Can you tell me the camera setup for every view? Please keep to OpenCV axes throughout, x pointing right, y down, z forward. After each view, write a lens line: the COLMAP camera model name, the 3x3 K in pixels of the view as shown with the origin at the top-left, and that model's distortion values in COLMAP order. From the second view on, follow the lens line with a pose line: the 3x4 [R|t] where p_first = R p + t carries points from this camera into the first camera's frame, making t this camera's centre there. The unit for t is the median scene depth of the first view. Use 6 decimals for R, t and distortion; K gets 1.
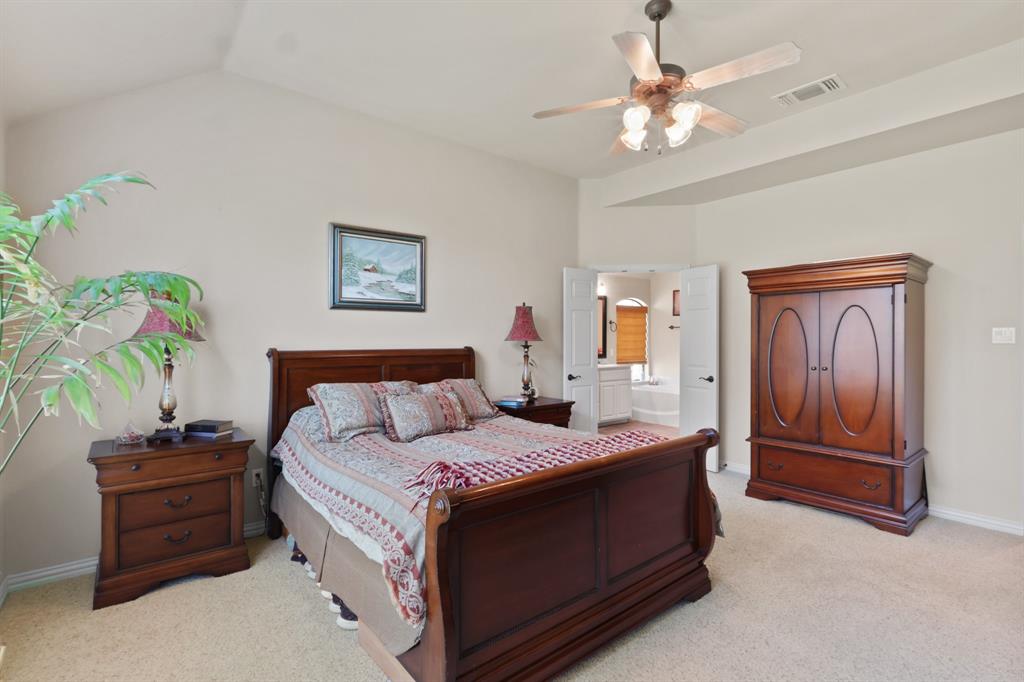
lens RADIAL K [[477.9, 0, 515.5], [0, 477.9, 338.4], [0, 0, 1]] dist [0.000871, 0.000274]
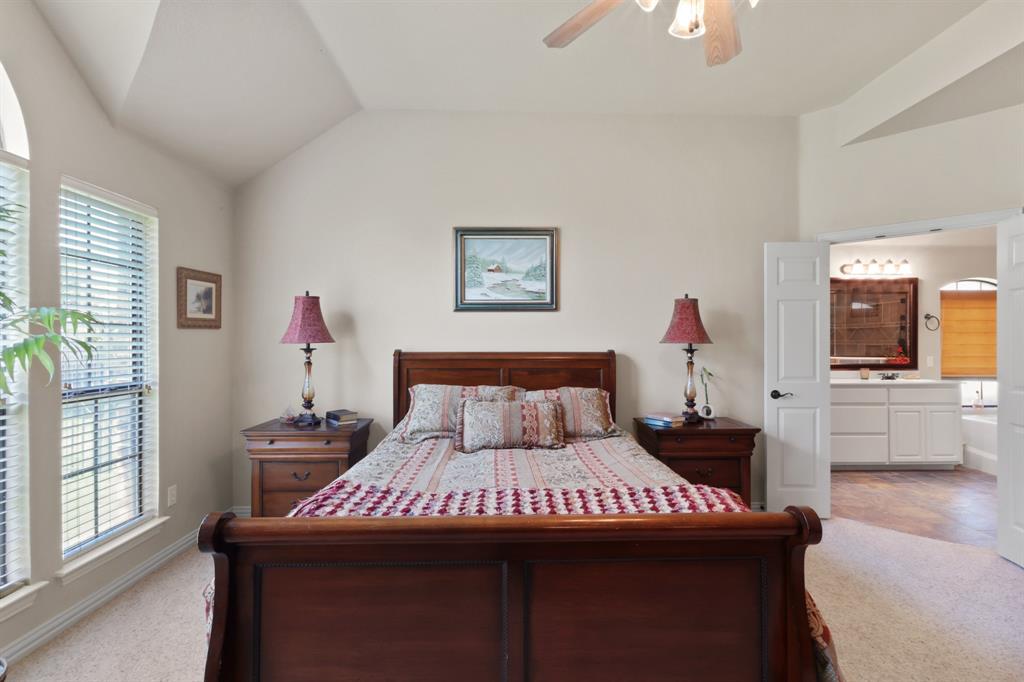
lens RADIAL K [[477.9, 0, 514.5], [0, 477.9, 340.9], [0, 0, 1]] dist [0.000871, 0.000274]
pose [[0.795570, 0.000298, -0.605862, 0.314923], [-0.000127, 1.000000, 0.000325, 0.000602], [0.605862, -0.000181, 0.795570, 0.249448]]
